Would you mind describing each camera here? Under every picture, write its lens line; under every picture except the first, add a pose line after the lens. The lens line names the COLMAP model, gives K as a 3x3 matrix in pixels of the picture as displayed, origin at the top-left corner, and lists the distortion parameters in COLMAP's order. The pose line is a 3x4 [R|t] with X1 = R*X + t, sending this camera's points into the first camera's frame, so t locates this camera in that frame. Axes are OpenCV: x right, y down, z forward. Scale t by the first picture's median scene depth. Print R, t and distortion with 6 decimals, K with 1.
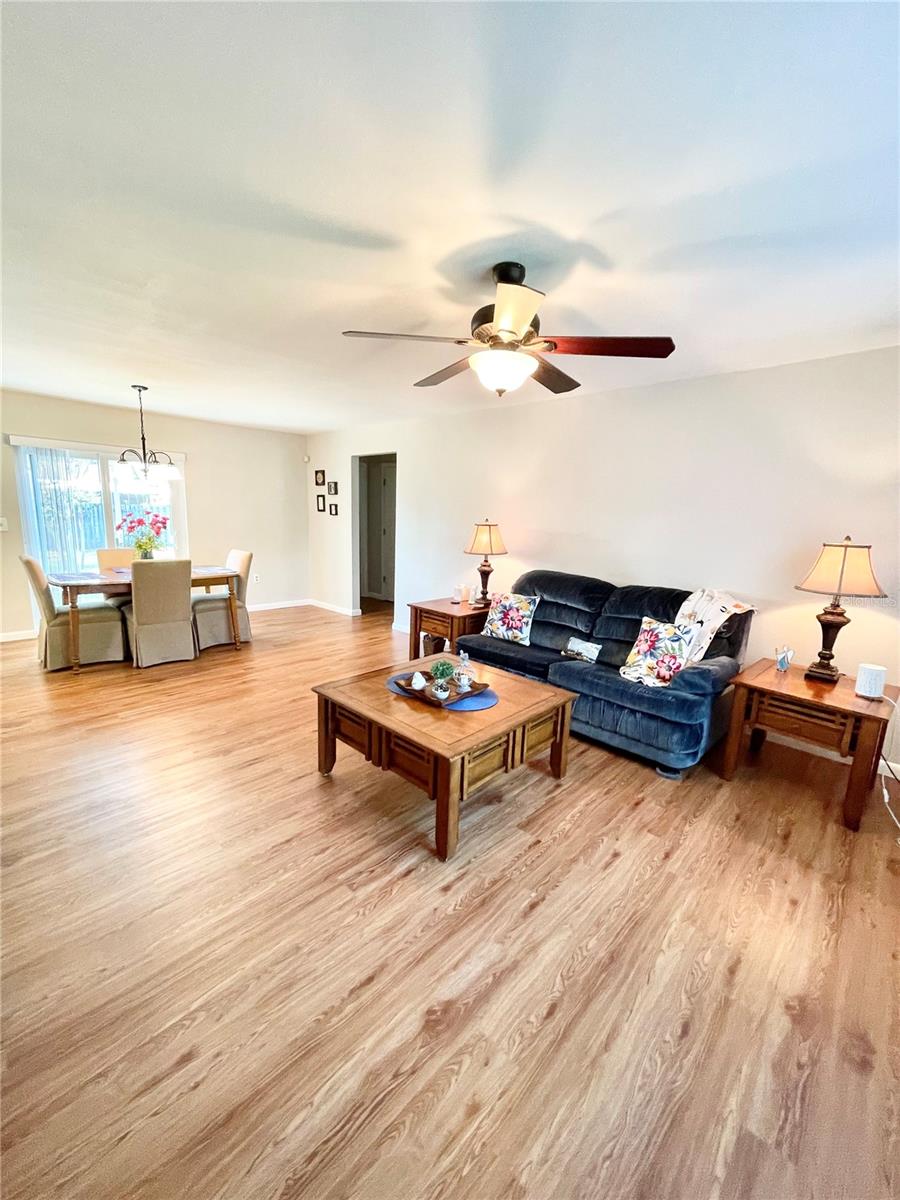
lens RADIAL K [[481.2, 0, 450.0], [0, 481.2, 600.0], [0, 0, 1]] dist [-0.011912, 0.000554]
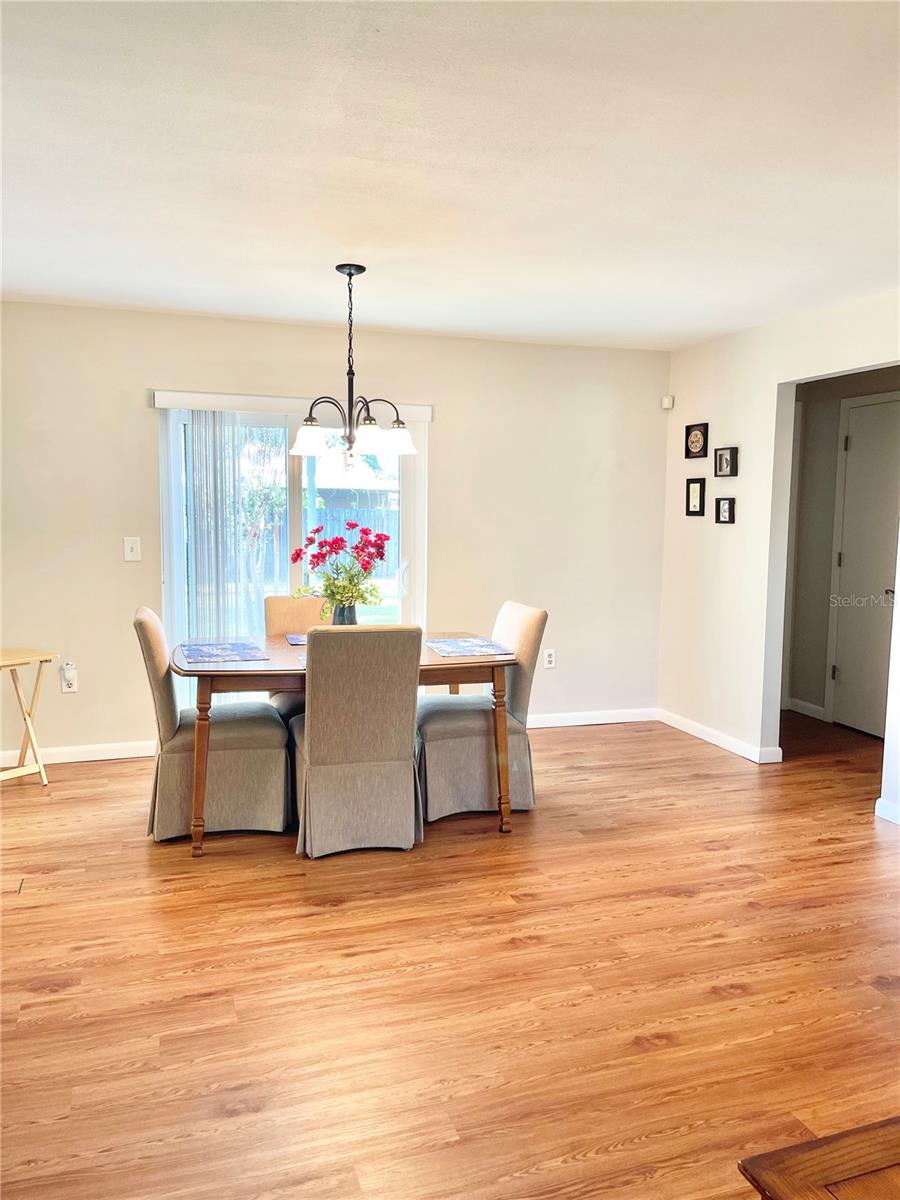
lens RADIAL K [[899.5, 0, 450.0], [0, 899.5, 600.0], [0, 0, 1]] dist [0.020895, -0.000201]
pose [[0.882950, 0.025707, -0.468763, -0.109591], [-0.065545, 0.995470, -0.068866, -0.049021], [0.464869, 0.091531, 0.880636, 0.242318]]
